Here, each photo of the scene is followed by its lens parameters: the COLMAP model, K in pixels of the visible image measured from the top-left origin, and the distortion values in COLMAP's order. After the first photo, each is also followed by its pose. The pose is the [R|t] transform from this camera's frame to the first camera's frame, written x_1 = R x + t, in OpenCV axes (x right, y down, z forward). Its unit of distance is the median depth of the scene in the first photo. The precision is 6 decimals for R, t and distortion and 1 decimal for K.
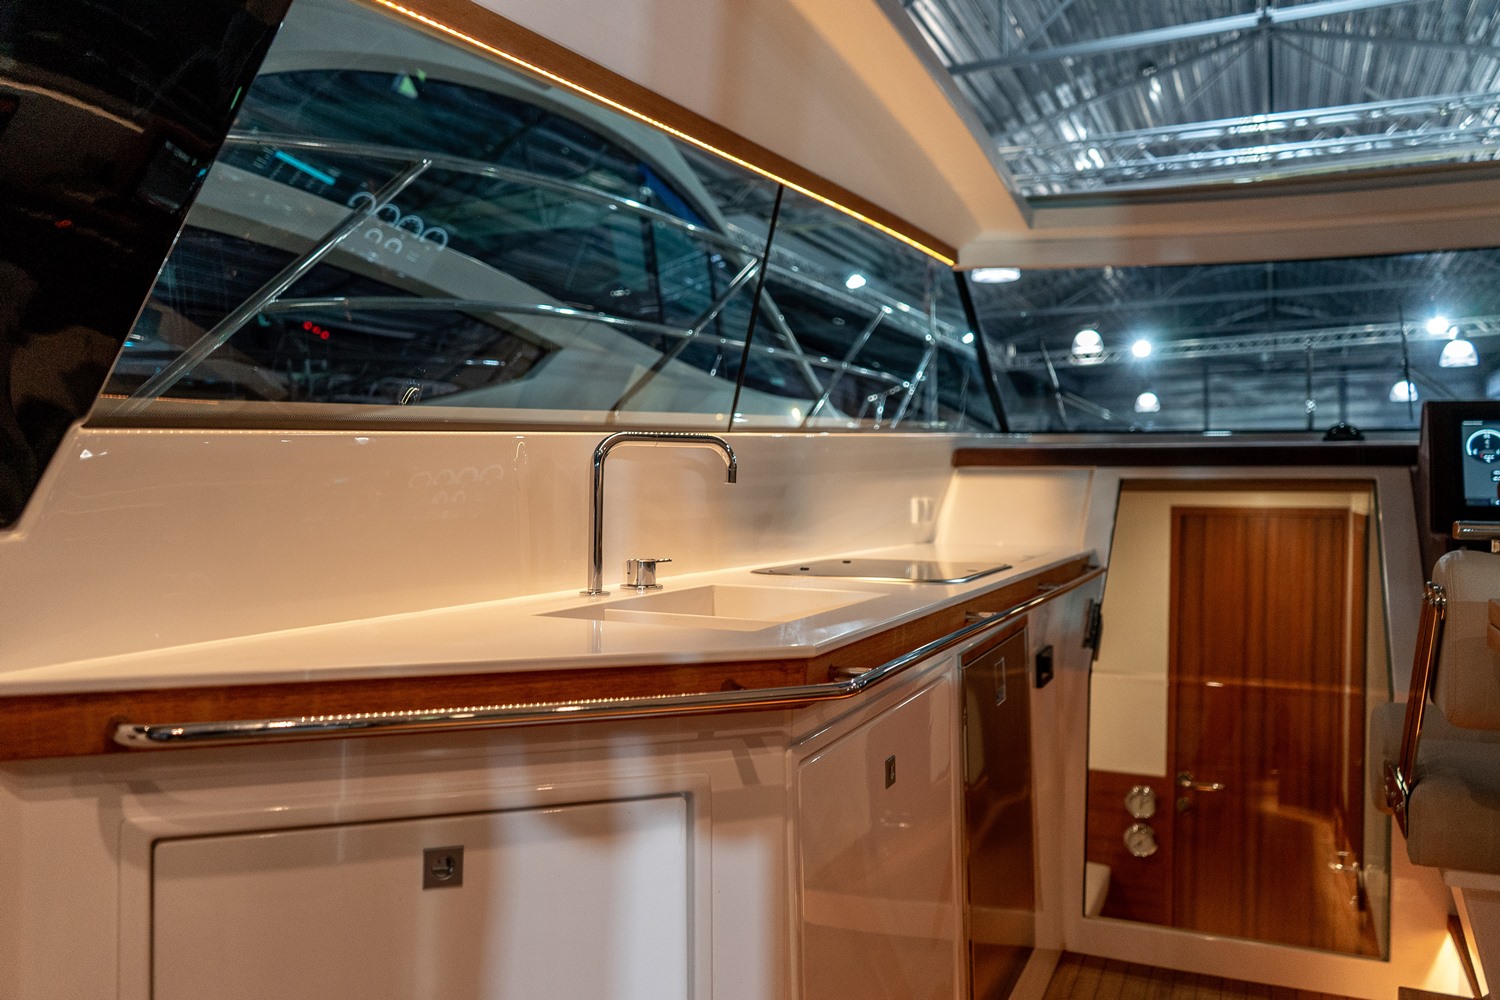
lens RADIAL K [[1194.2, 0, 745.0], [0, 1194.2, 492.6], [0, 0, 1]] dist [-0.001584, 0.004739]
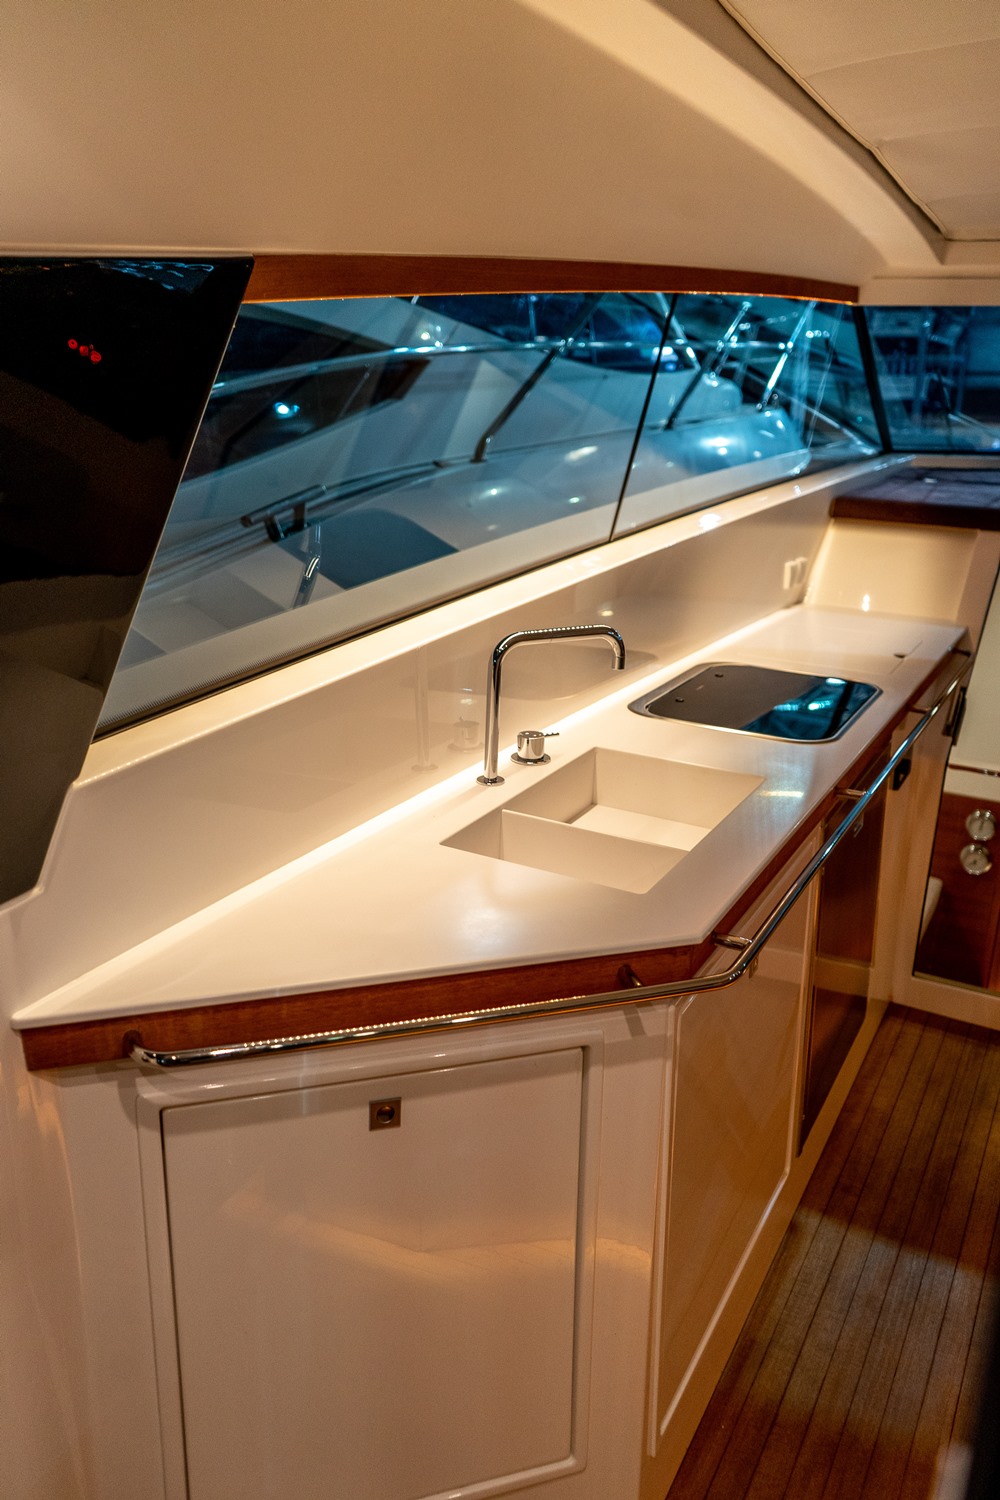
lens RADIAL K [[1194.2, 0, 497.4], [0, 1194.2, 762.0], [0, 0, 1]] dist [-0.001584, 0.004739]
pose [[0.996449, 0.041607, -0.073200, -0.025521], [-0.018815, 0.957425, 0.288069, -0.153235], [0.082069, -0.285668, 0.954808, -0.020837]]
